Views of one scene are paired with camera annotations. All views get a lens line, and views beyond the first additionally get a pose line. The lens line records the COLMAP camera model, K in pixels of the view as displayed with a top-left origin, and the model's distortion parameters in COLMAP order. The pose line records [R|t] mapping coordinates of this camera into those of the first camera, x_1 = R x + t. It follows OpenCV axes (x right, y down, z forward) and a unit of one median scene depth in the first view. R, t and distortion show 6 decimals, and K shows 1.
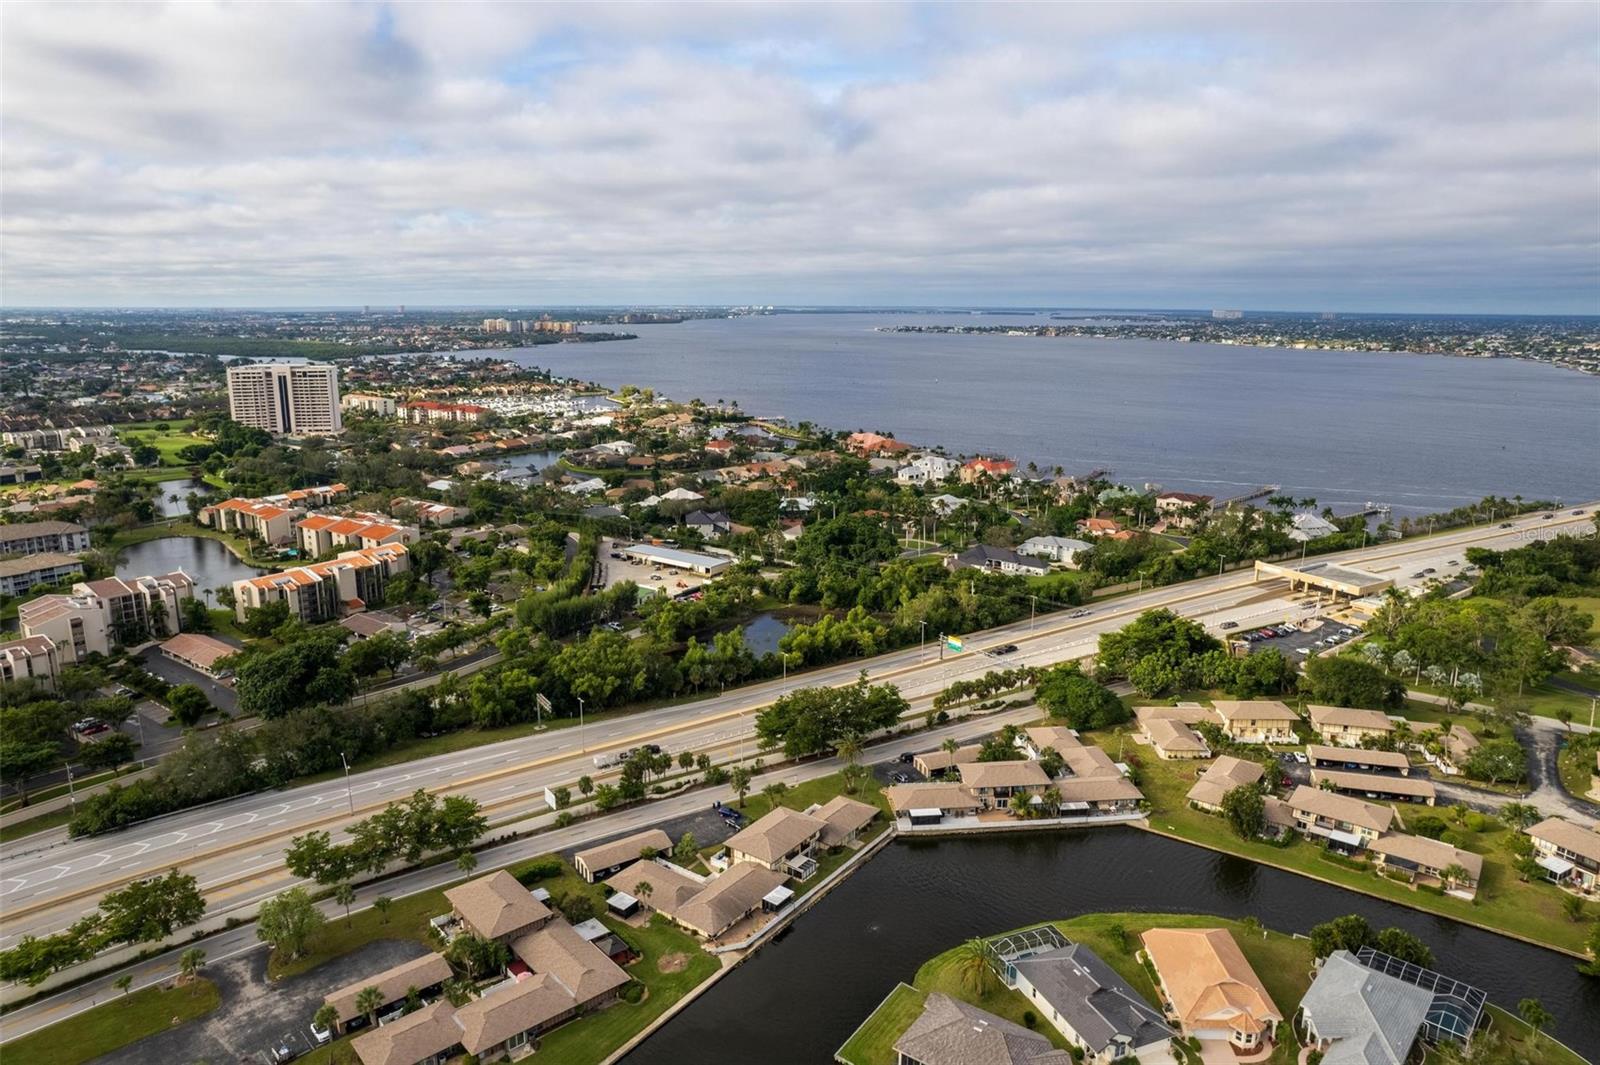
lens RADIAL K [[1028.2, 0, 803.7], [0, 1028.2, 533.5], [0, 0, 1]] dist [-0.083095, 0.072381]
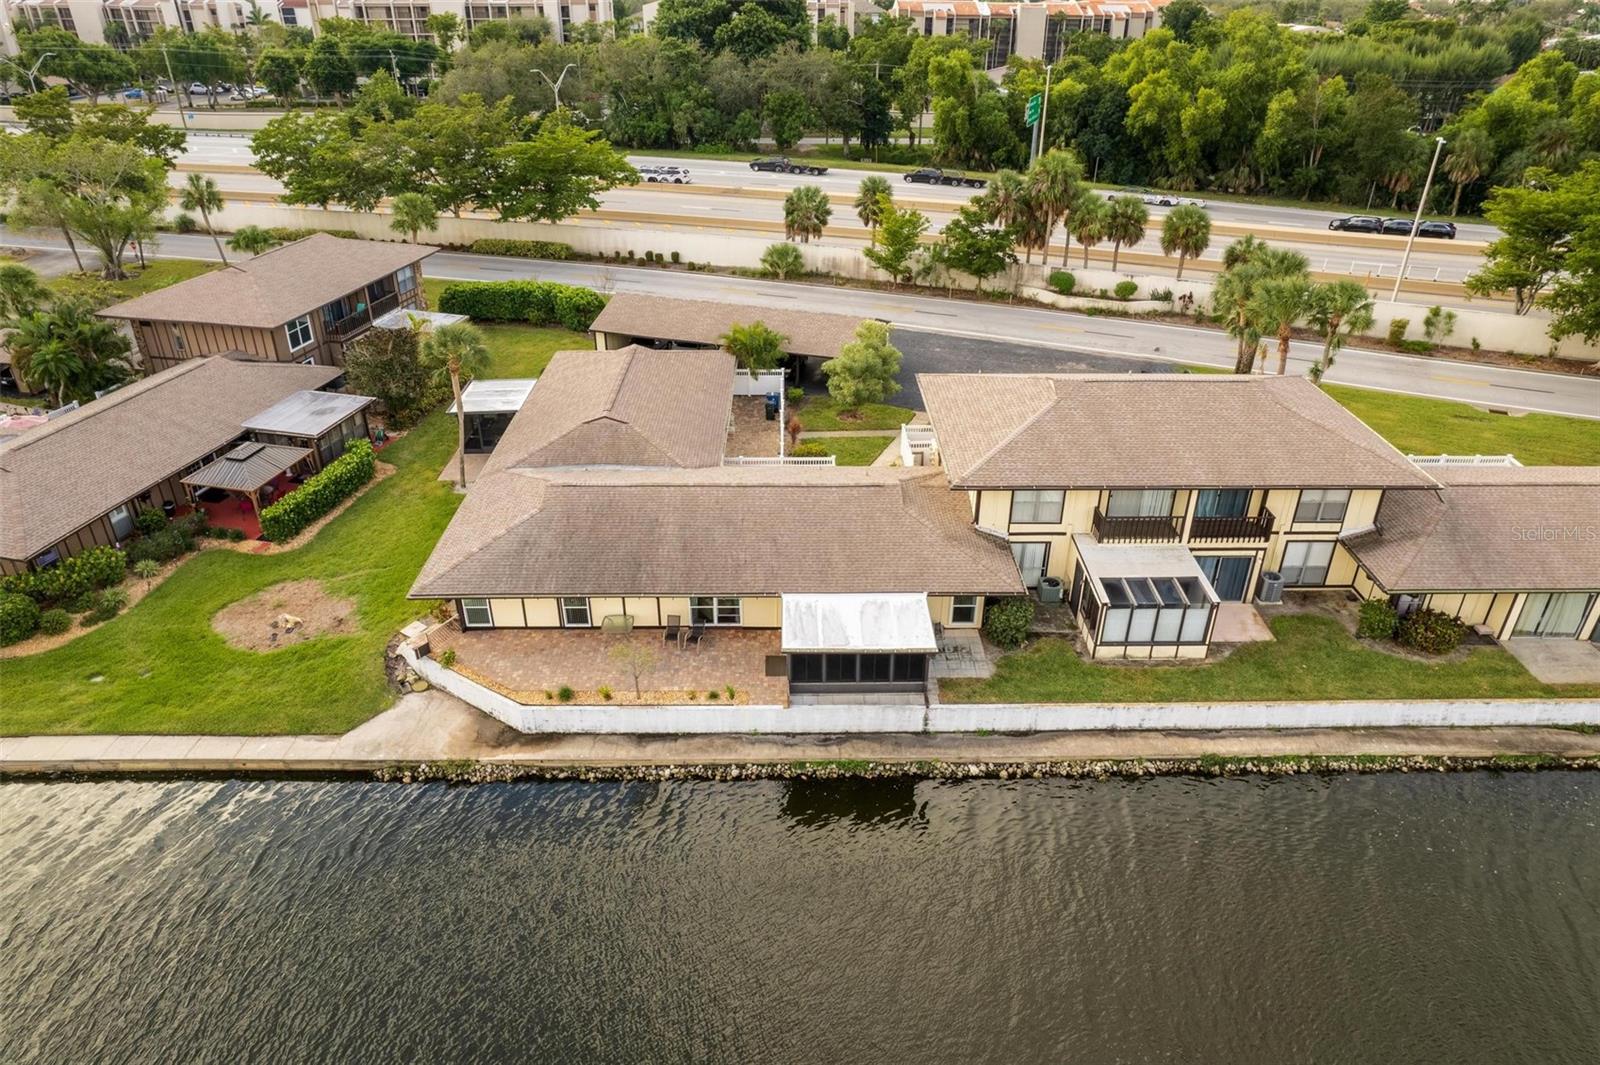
lens RADIAL K [[1028.2, 0, 803.7], [0, 1028.2, 533.5], [0, 0, 1]] dist [-0.083095, 0.072381]
pose [[0.591841, 0.388371, -0.706323, 0.088945], [-0.179409, 0.917761, 0.354299, 0.243440], [0.785835, -0.082967, 0.612846, 0.779389]]
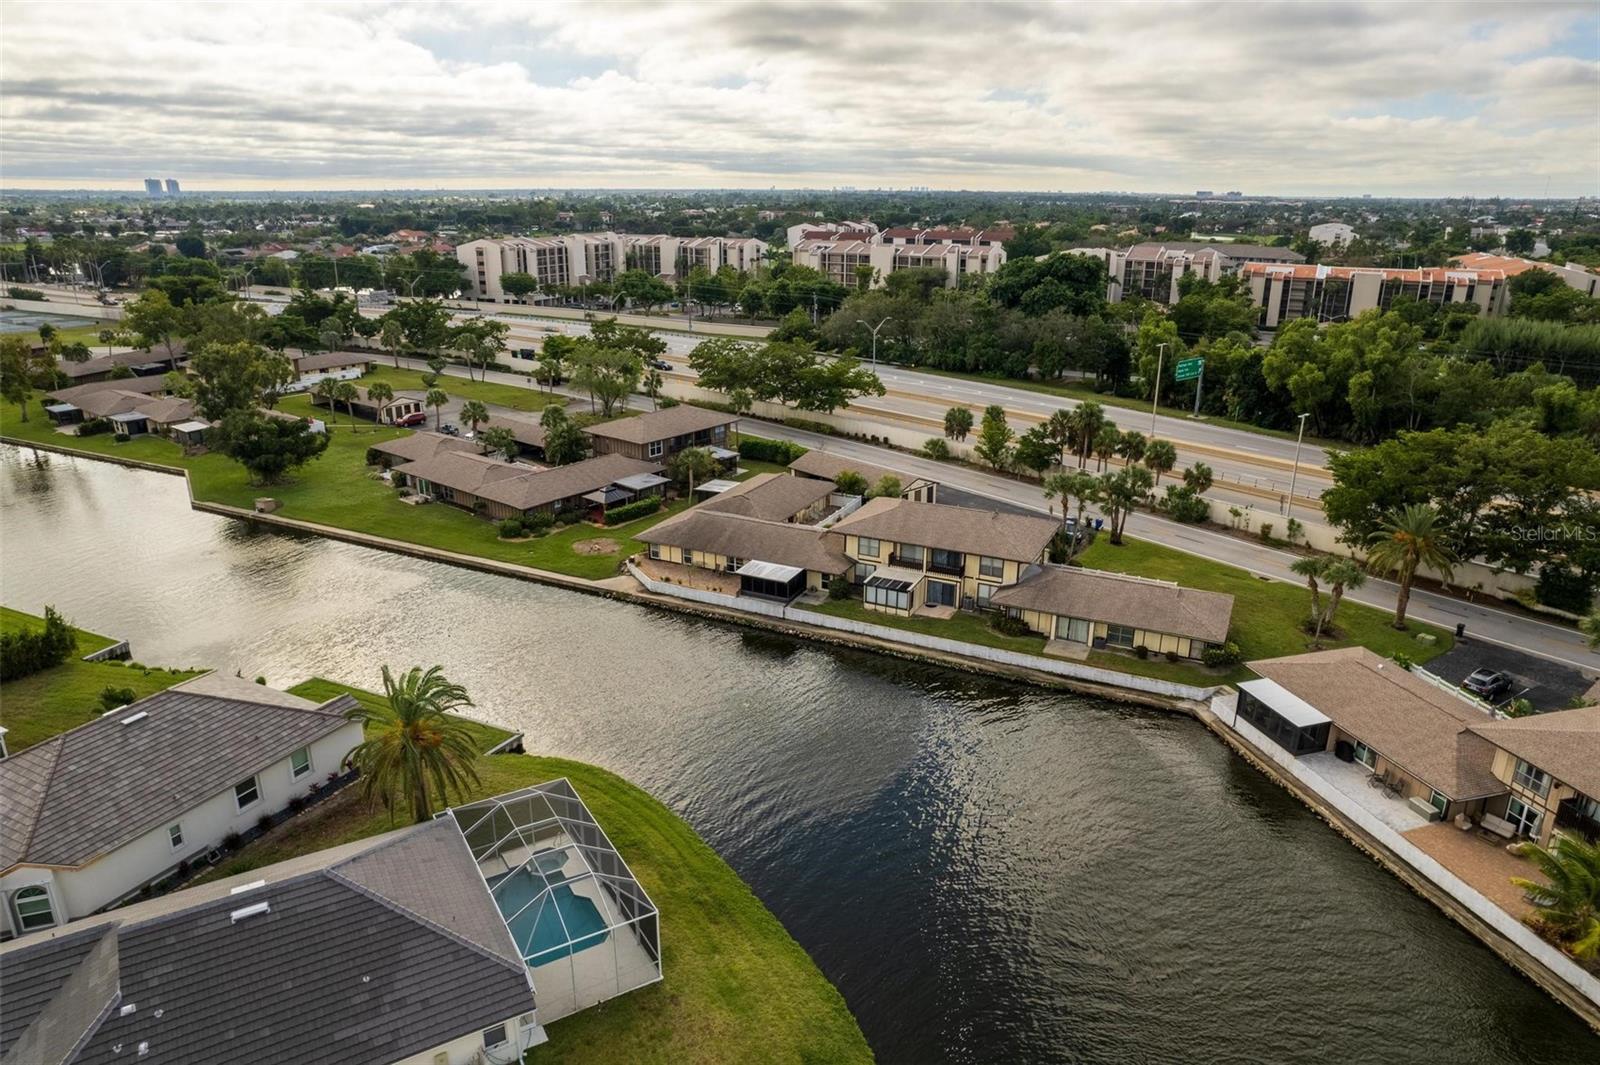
lens RADIAL K [[1028.2, 0, 803.7], [0, 1028.2, 533.5], [0, 0, 1]] dist [-0.083095, 0.072381]
pose [[0.162720, 0.312071, -0.936020, 0.392468], [-0.222773, 0.935787, 0.273266, 0.176453], [0.961194, 0.164054, 0.221792, 0.804178]]
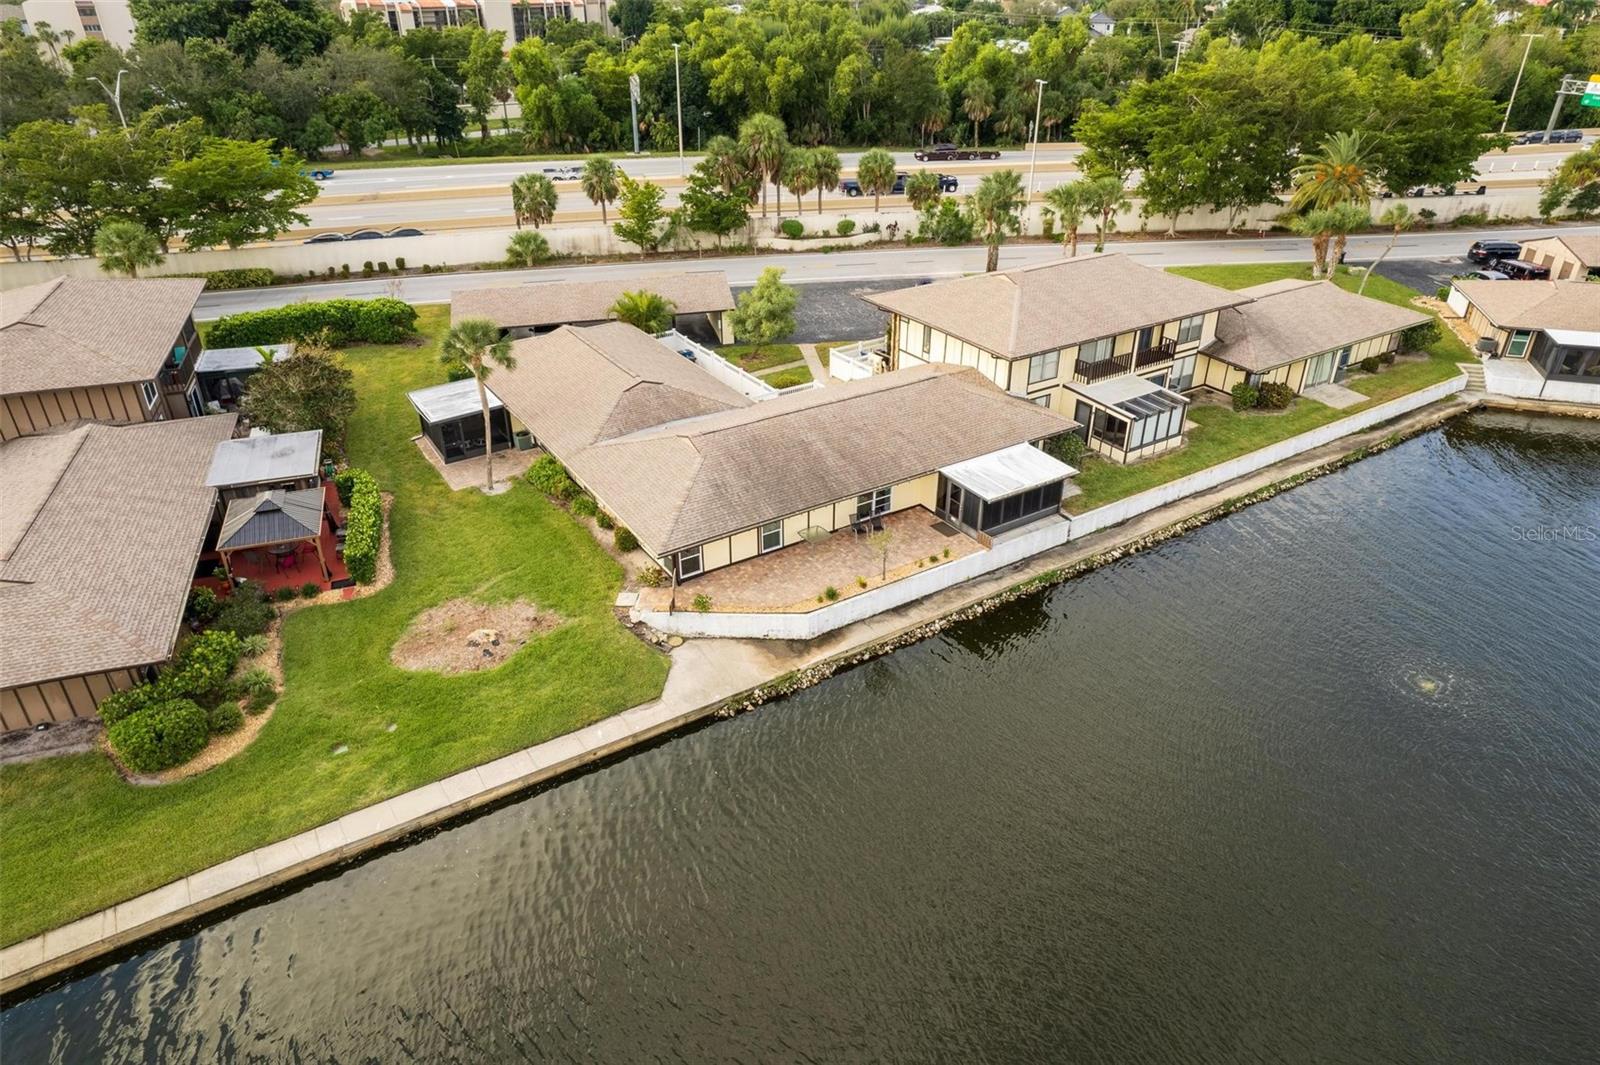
lens RADIAL K [[1028.2, 0, 803.7], [0, 1028.2, 533.5], [0, 0, 1]] dist [-0.083095, 0.072381]
pose [[0.930335, 0.175549, -0.321961, 0.009497], [-0.076986, 0.951904, 0.296568, 0.268471], [0.358538, -0.251121, 0.899104, 0.677299]]
